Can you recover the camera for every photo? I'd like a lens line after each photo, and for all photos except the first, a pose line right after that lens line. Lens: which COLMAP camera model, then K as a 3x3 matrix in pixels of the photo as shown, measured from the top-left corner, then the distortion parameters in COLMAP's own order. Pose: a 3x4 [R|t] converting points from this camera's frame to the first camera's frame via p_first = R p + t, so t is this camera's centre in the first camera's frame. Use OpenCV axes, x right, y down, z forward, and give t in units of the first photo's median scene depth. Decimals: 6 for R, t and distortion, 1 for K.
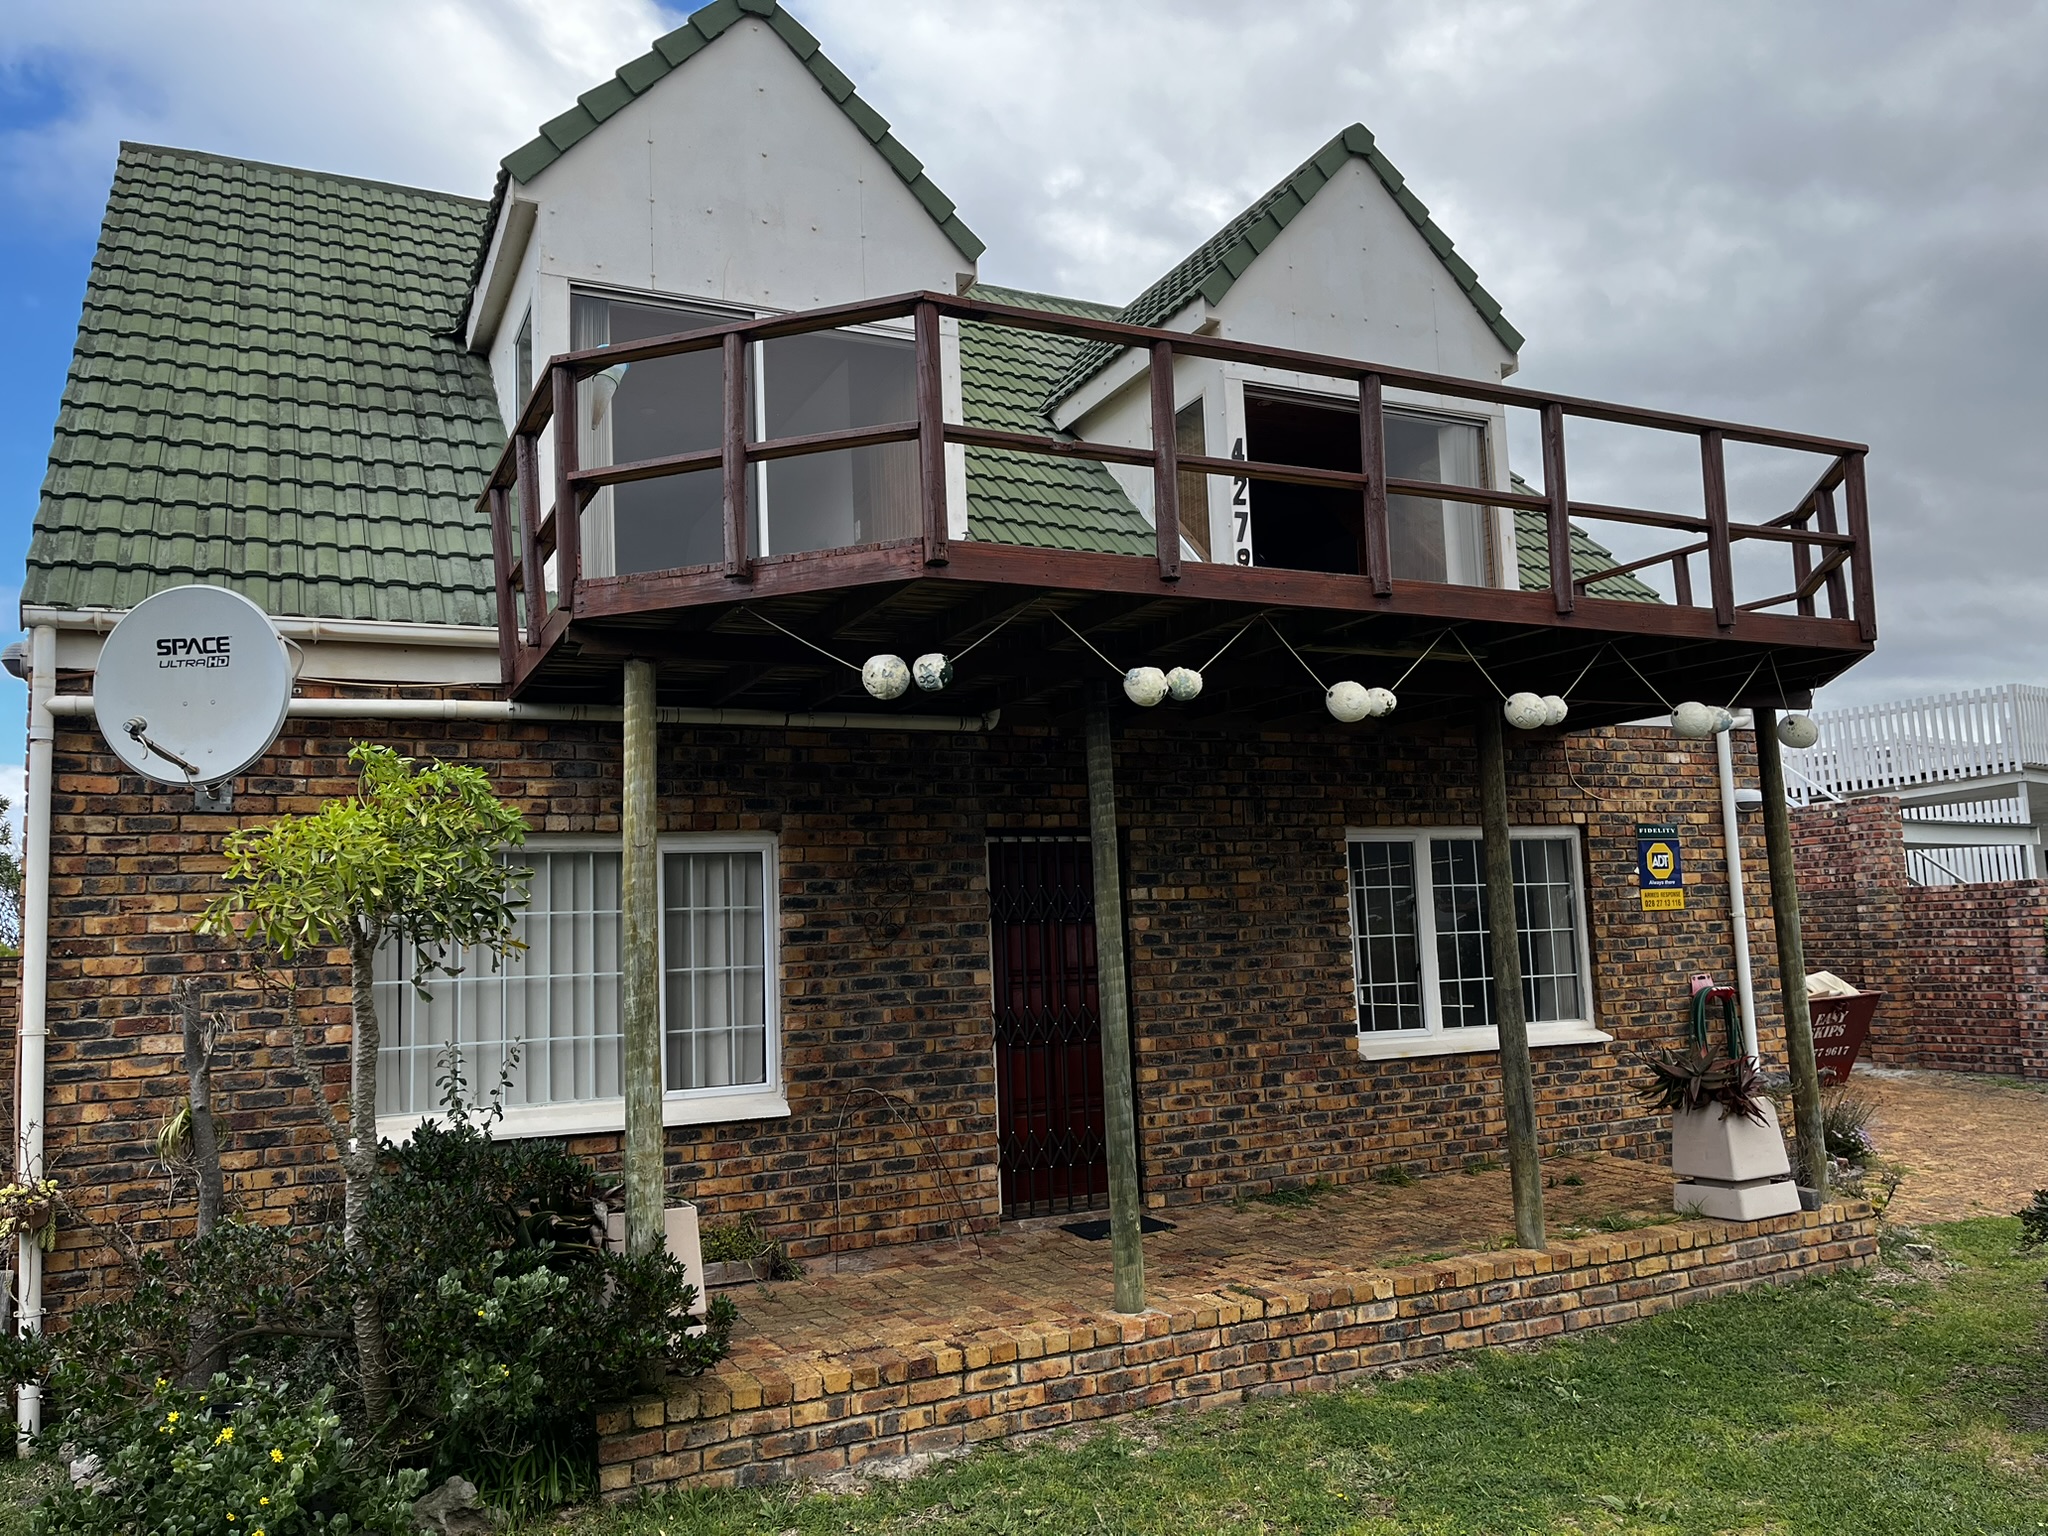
lens RADIAL K [[1554.8, 0, 1018.5], [0, 1554.8, 768.8], [0, 0, 1]] dist [0.014100, -0.018989]
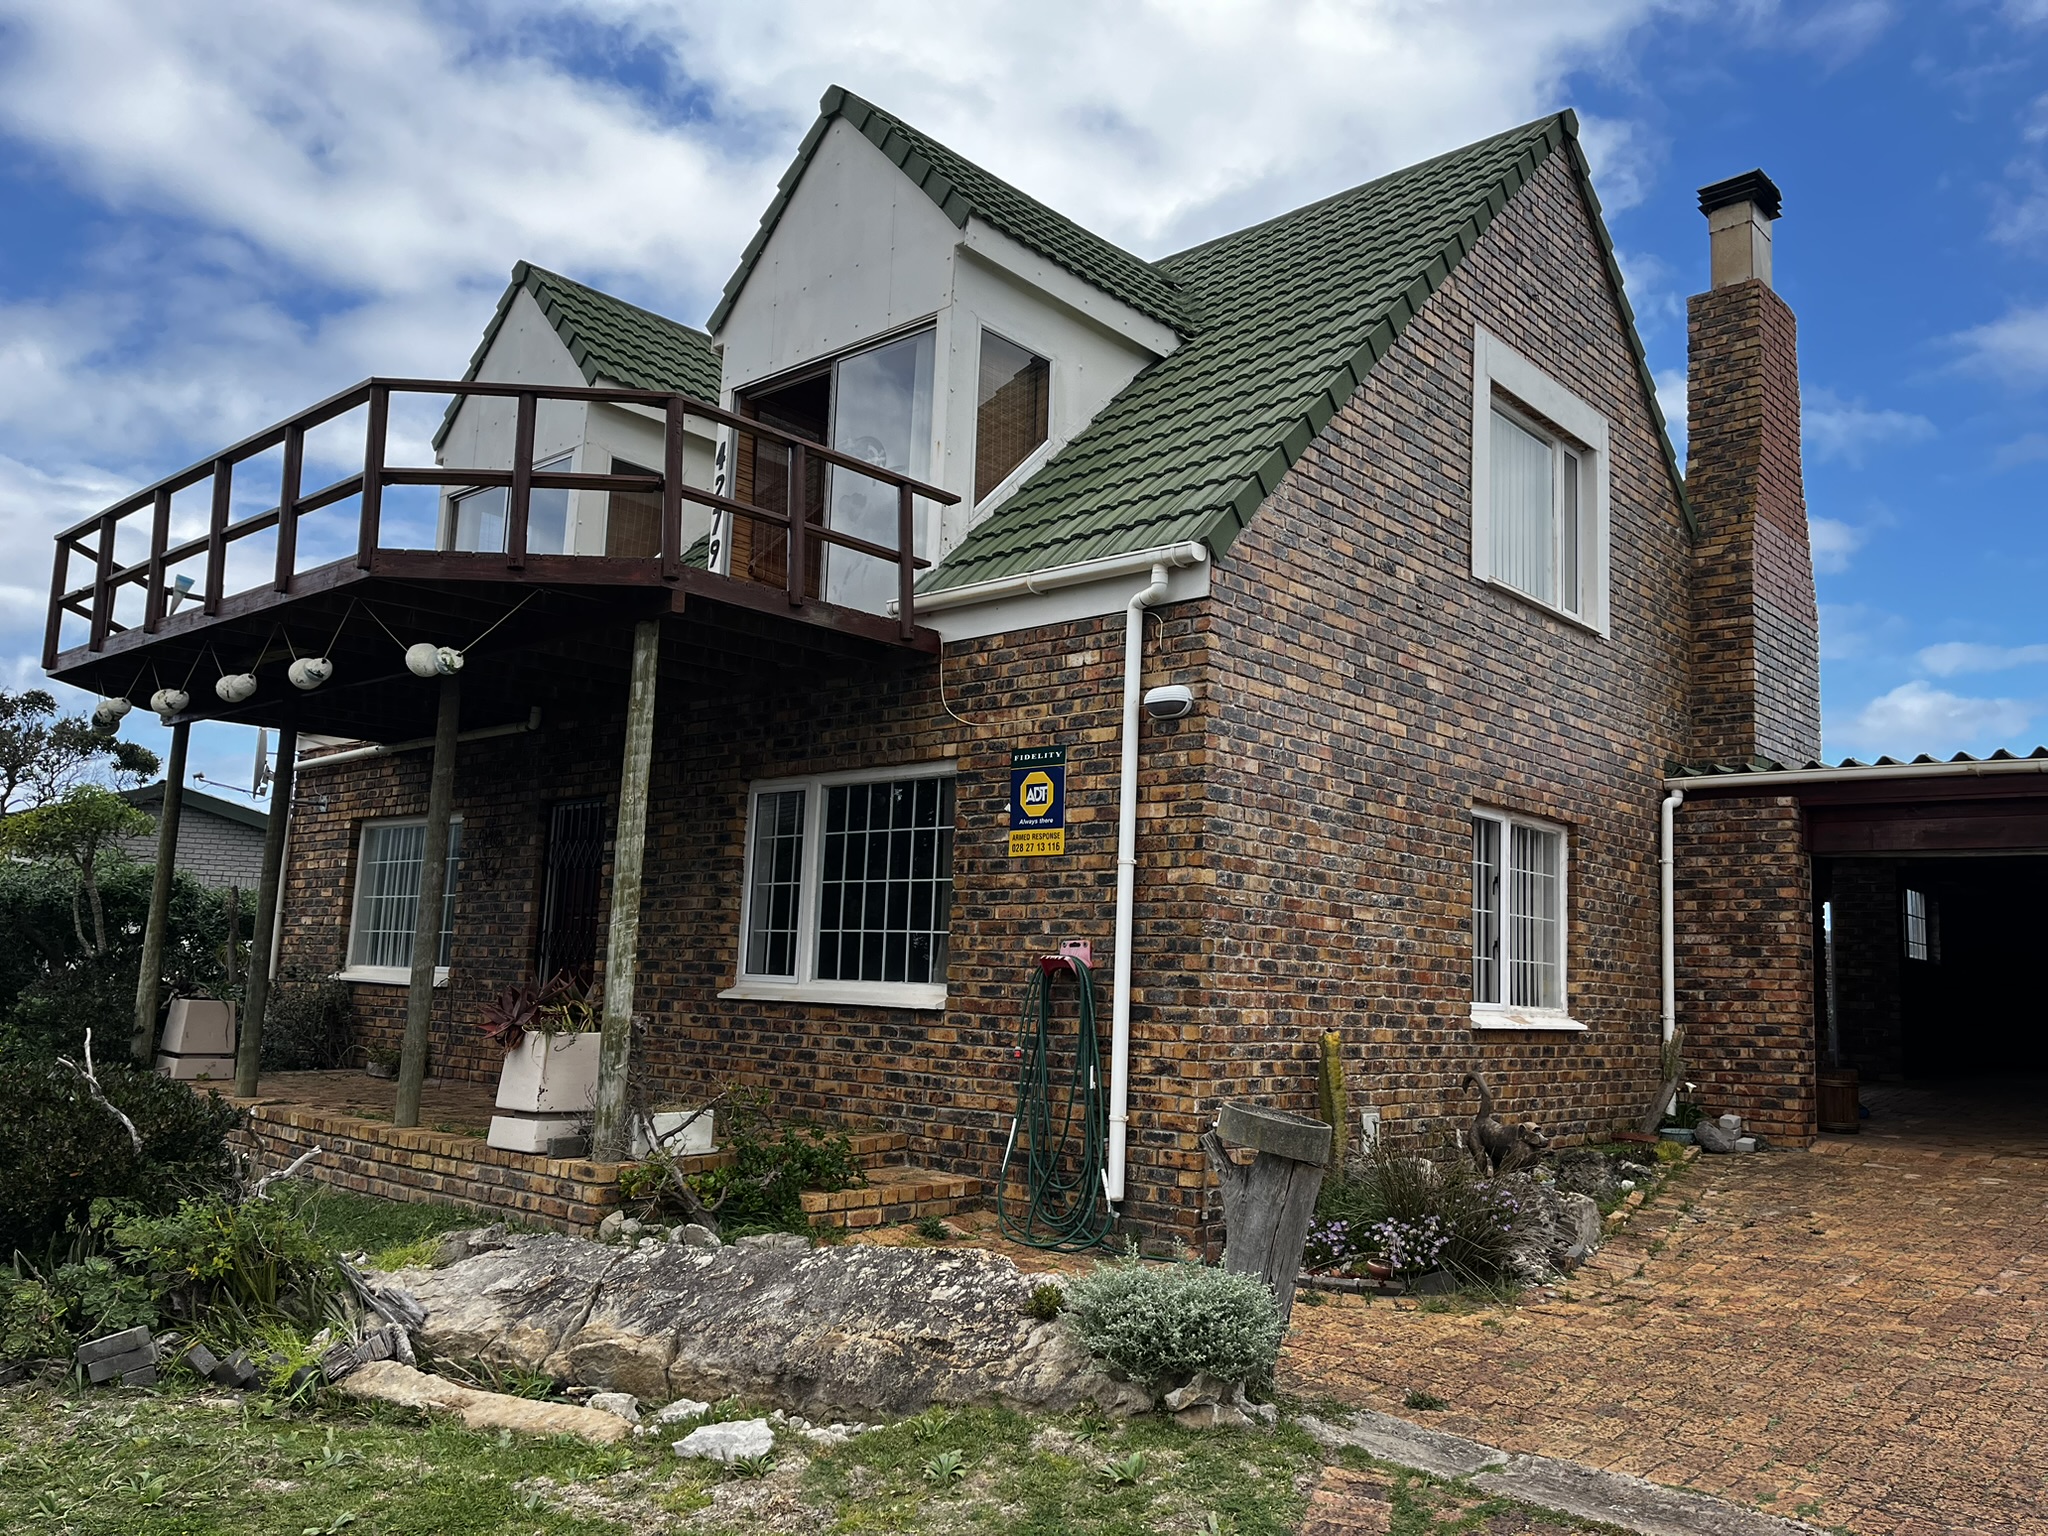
lens RADIAL K [[1554.8, 0, 1019.0], [0, 1554.8, 773.4], [0, 0, 1]] dist [0.014100, -0.018989]
pose [[0.378758, -0.071697, -0.922714, 1.201047], [0.055611, 0.996956, -0.054638, 0.096361], [0.923823, -0.030619, 0.381592, 0.731903]]
